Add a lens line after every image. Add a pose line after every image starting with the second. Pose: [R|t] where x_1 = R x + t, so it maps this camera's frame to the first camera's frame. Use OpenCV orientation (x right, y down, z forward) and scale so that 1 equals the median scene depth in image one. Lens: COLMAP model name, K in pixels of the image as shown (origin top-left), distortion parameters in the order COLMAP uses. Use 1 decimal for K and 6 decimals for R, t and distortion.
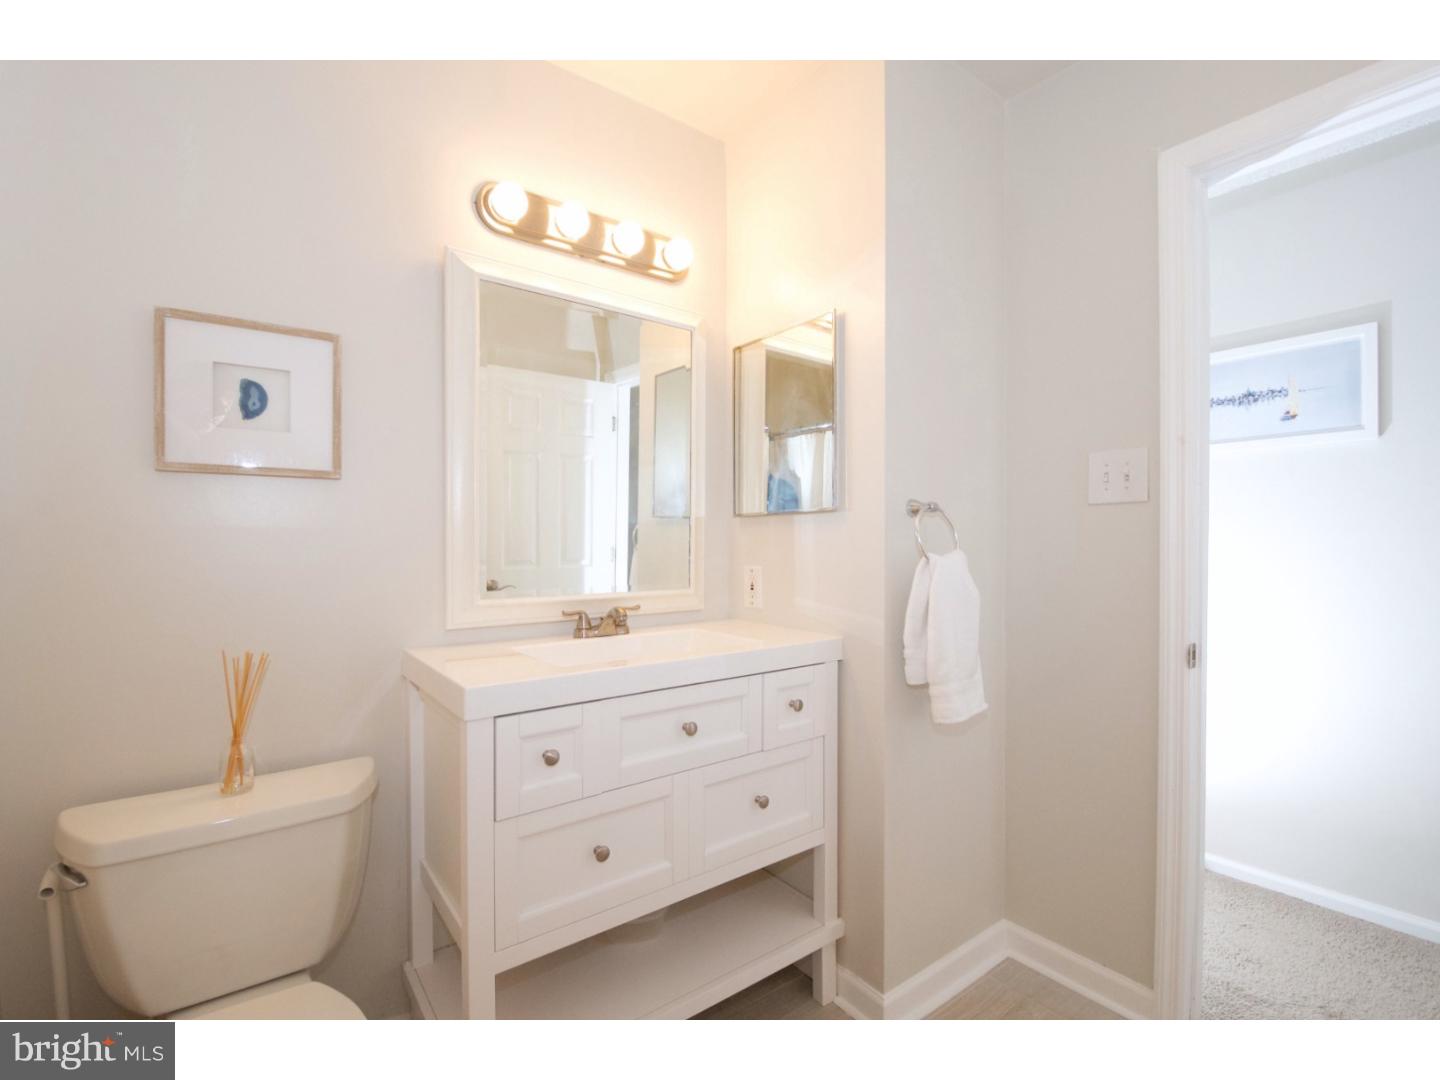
lens RADIAL K [[650.6, 0, 723.6], [0, 650.6, 538.5], [0, 0, 1]] dist [0.004265, -0.015047]
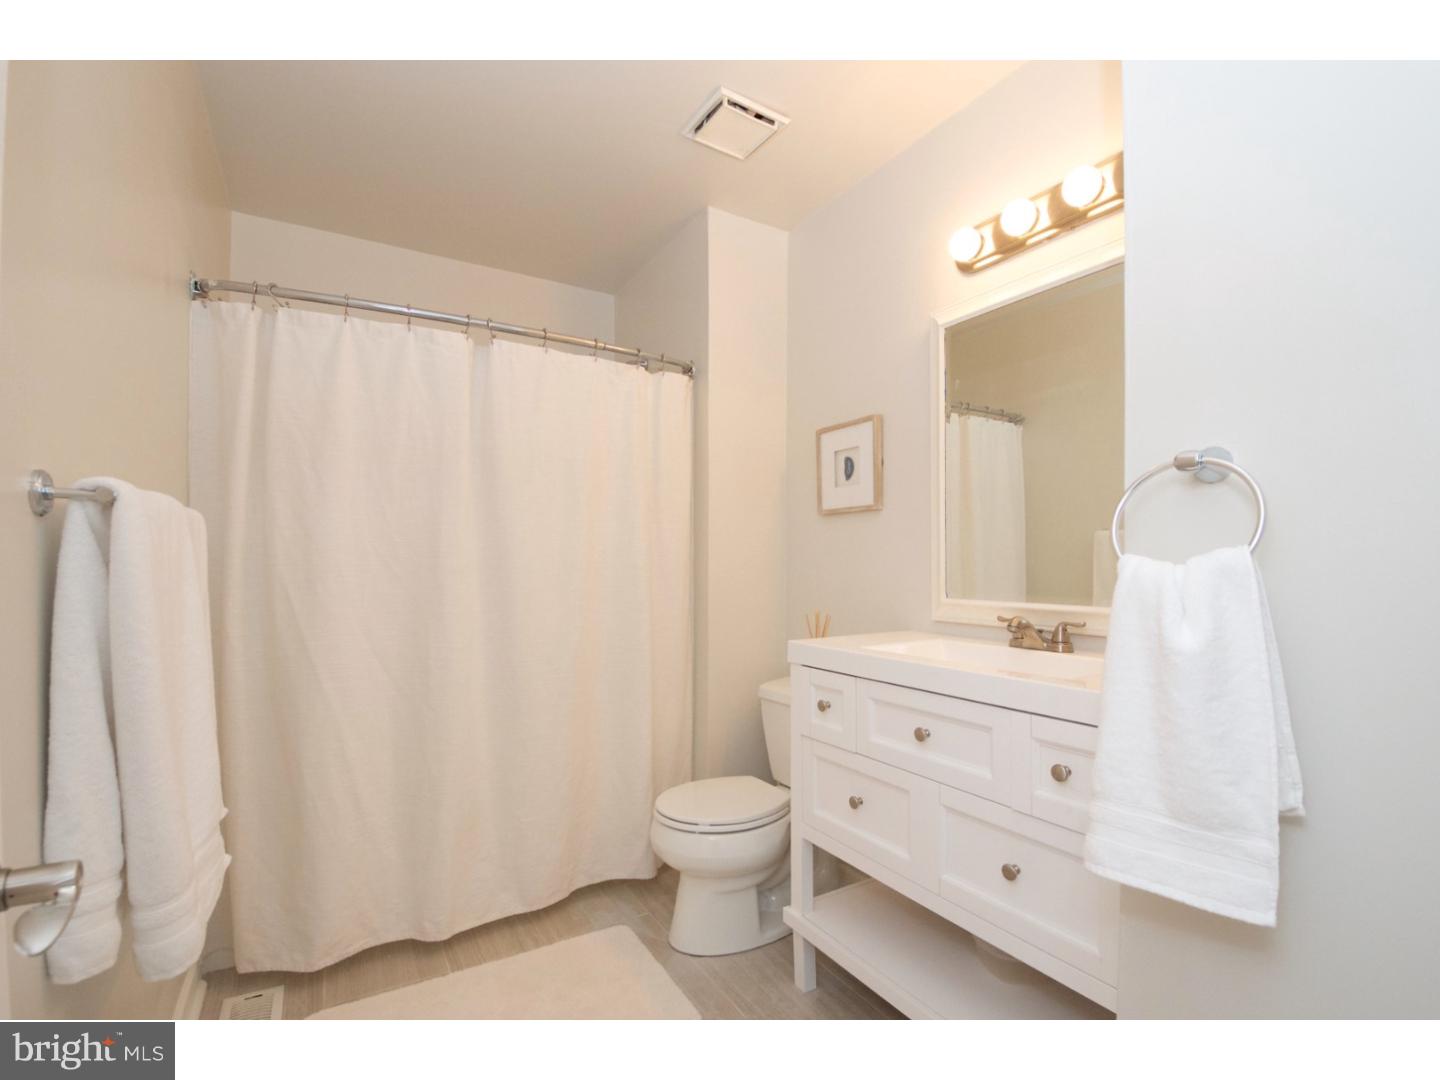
lens RADIAL K [[650.6, 0, 723.6], [0, 650.6, 550.5], [0, 0, 1]] dist [0.004265, -0.015047]
pose [[-0.087962, -0.014829, -0.996013, 0.896552], [0.005802, 0.999865, -0.015399, 0.024303], [0.996107, -0.007133, -0.087864, 0.735095]]
